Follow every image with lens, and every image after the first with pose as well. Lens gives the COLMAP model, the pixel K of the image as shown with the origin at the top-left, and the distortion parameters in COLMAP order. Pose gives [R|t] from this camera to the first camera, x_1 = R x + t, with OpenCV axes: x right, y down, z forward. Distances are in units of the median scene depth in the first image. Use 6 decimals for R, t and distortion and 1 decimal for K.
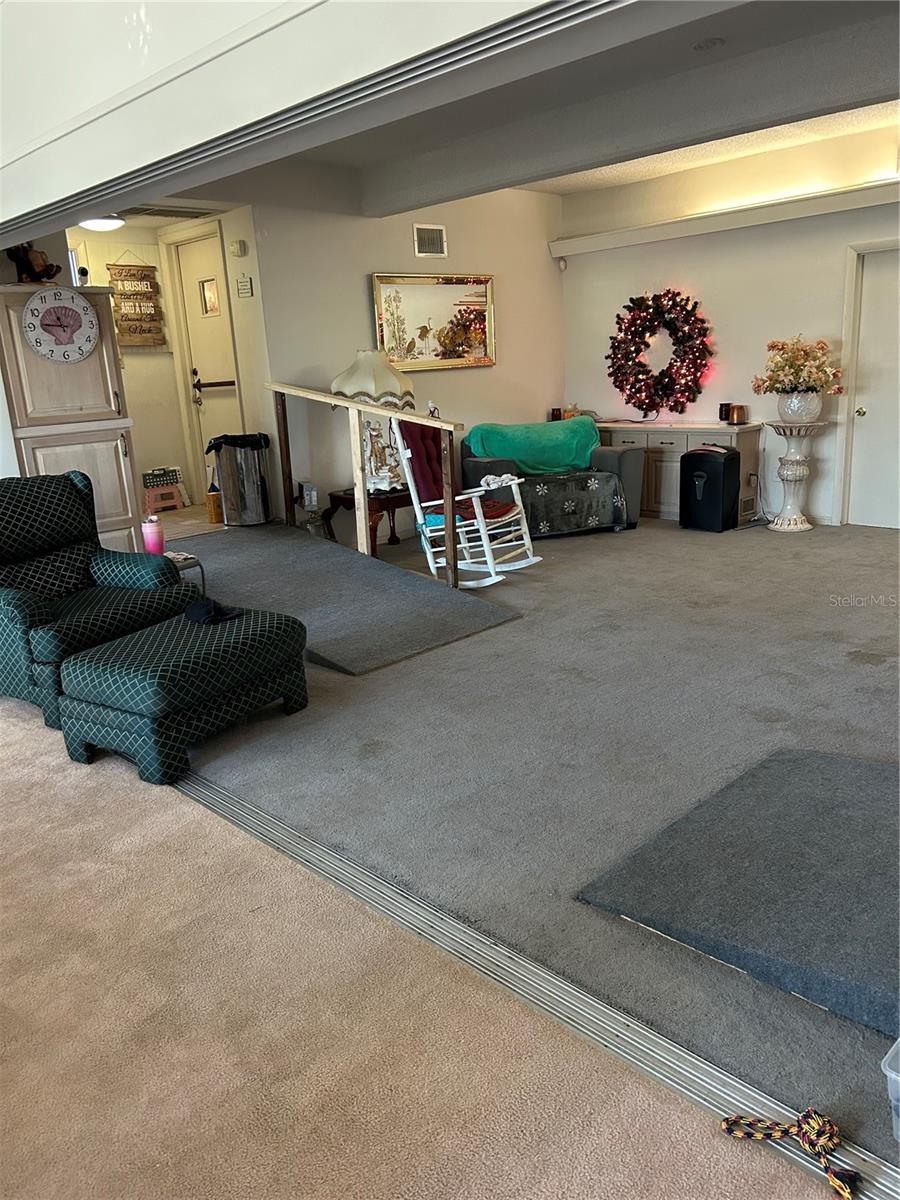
lens RADIAL K [[900.5, 0, 450.0], [0, 900.5, 600.0], [0, 0, 1]] dist [0.018154, 0.000501]
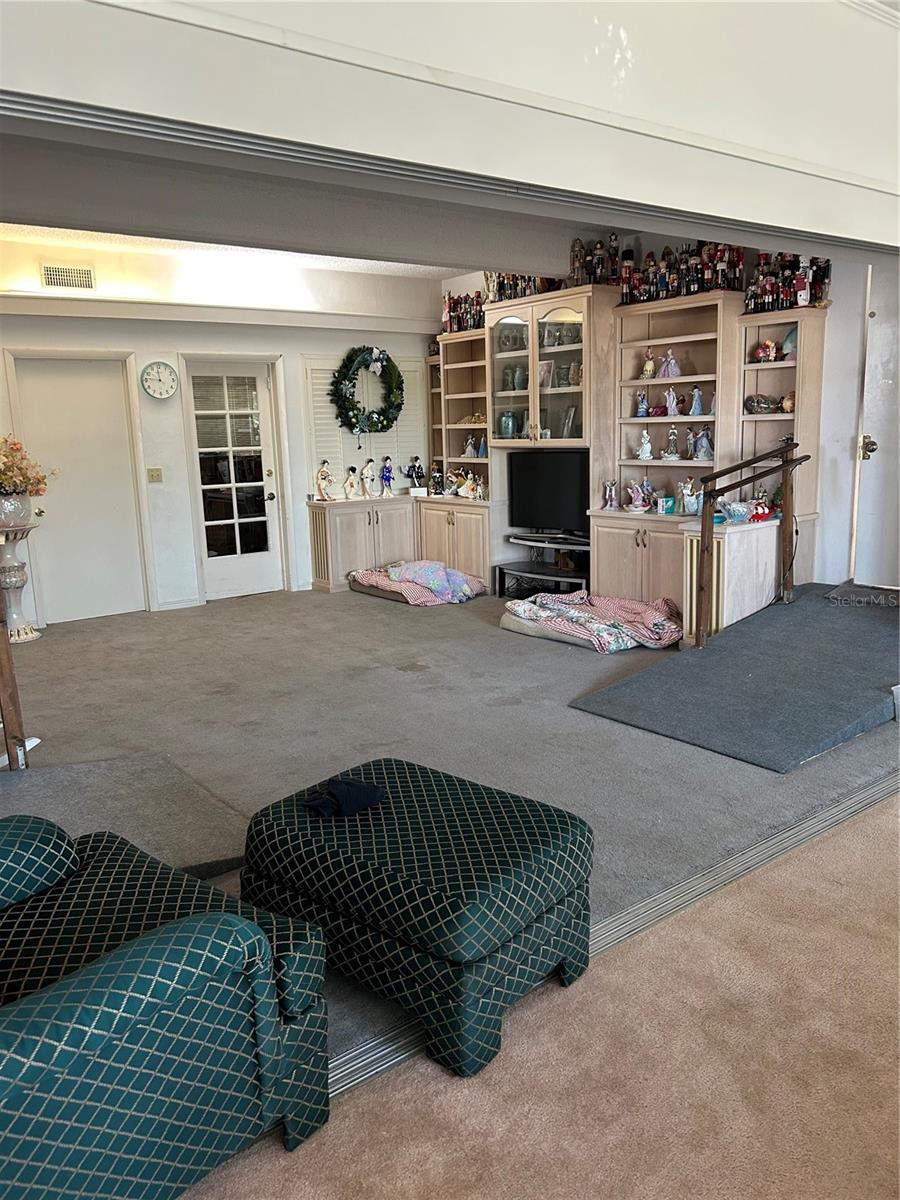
lens RADIAL K [[900.5, 0, 450.0], [0, 900.5, 600.0], [0, 0, 1]] dist [0.018154, 0.000501]
pose [[0.118057, -0.148437, 0.981850, -0.697506], [0.282492, 0.952930, 0.110099, -0.137910], [-0.951977, 0.264367, 0.154433, 0.619534]]
